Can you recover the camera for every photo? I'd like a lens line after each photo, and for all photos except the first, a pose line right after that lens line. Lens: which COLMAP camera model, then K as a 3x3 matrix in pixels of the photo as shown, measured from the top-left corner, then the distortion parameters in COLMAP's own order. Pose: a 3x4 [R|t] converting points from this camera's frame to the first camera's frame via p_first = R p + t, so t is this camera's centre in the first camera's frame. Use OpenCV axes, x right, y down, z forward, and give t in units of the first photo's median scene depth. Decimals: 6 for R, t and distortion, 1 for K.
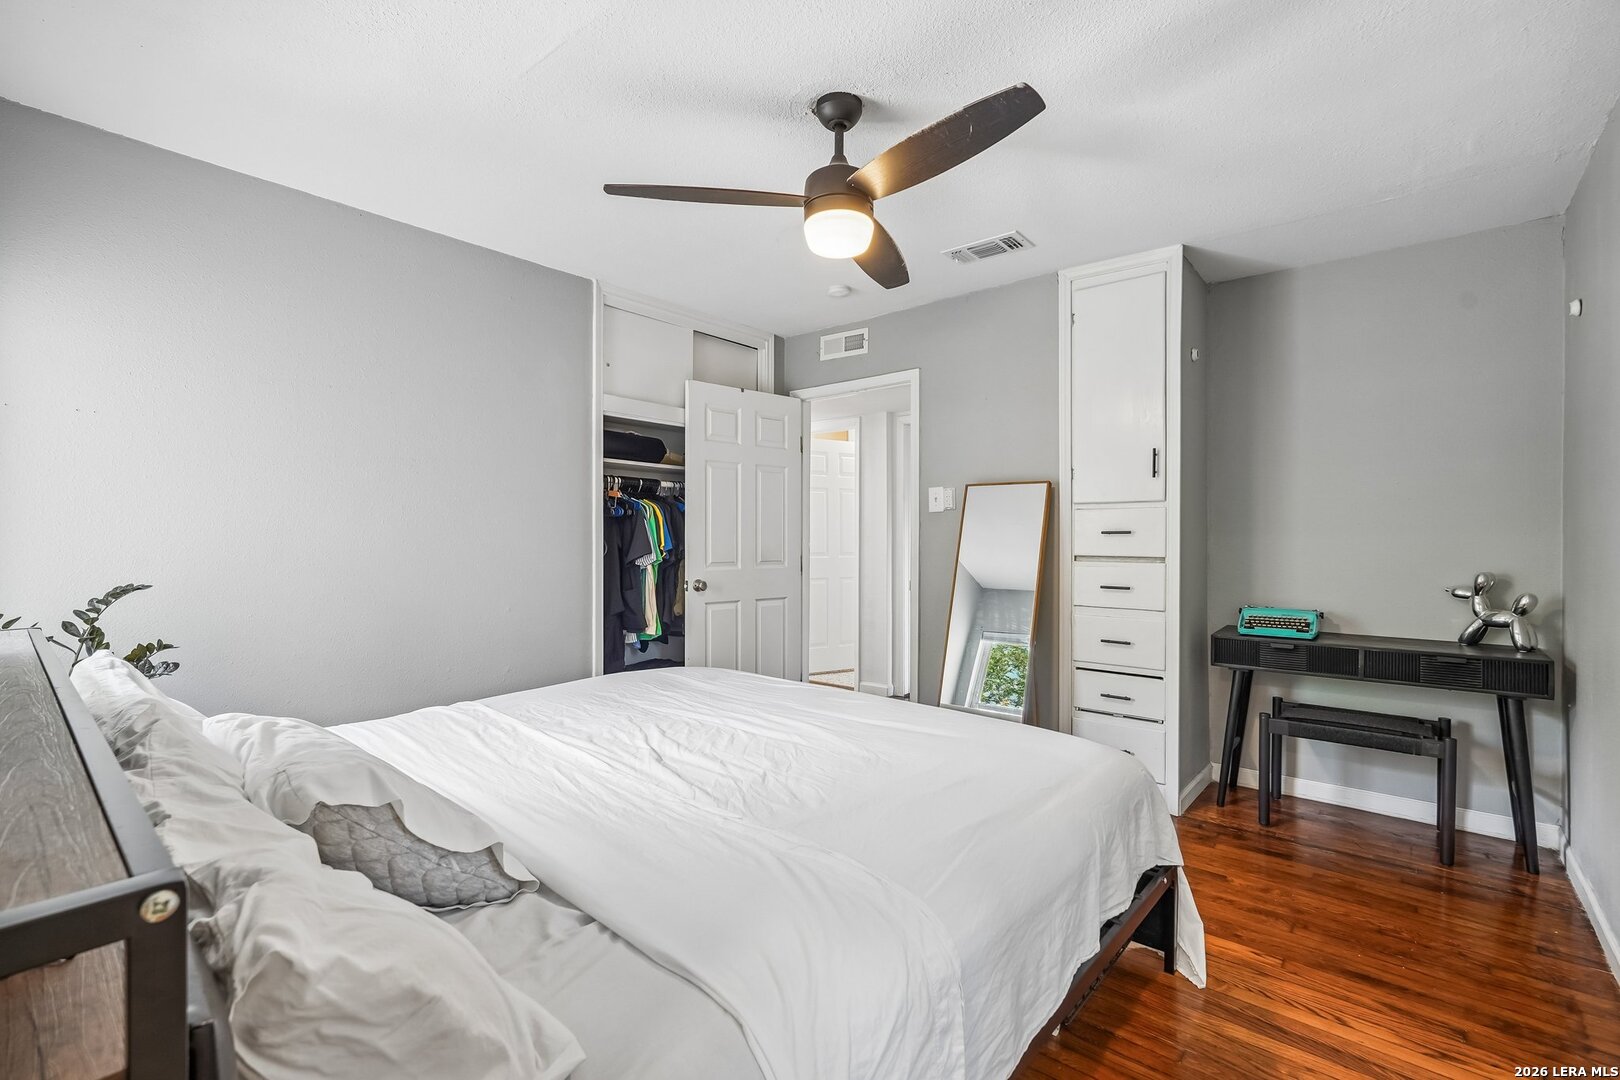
lens RADIAL K [[726.4, 0, 815.4], [0, 726.4, 544.4], [0, 0, 1]] dist [-0.030912, 0.012809]
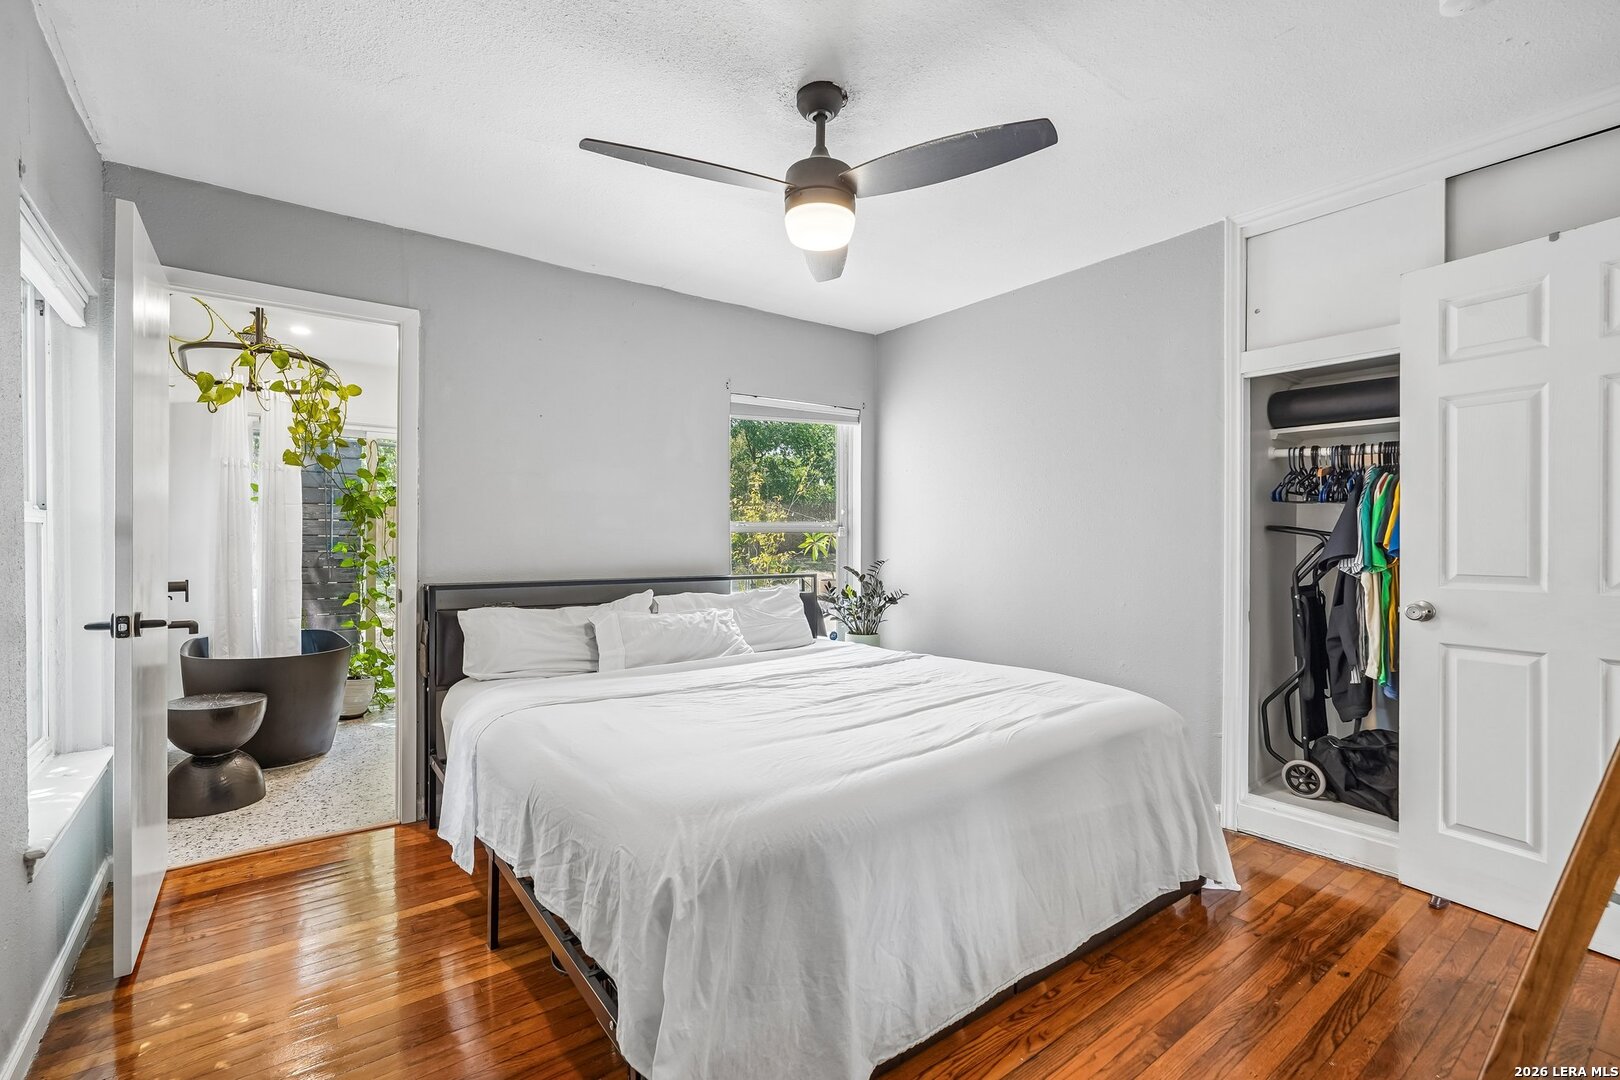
lens RADIAL K [[713.0, 0, 809.9], [0, 713.0, 543.7], [0, 0, 1]] dist [-0.013698, 0.000093]
pose [[-0.229284, -0.001448, -0.973359, 0.523392], [-0.007543, 0.999972, 0.000289, 0.004846], [0.973330, 0.007409, -0.229288, 0.651370]]
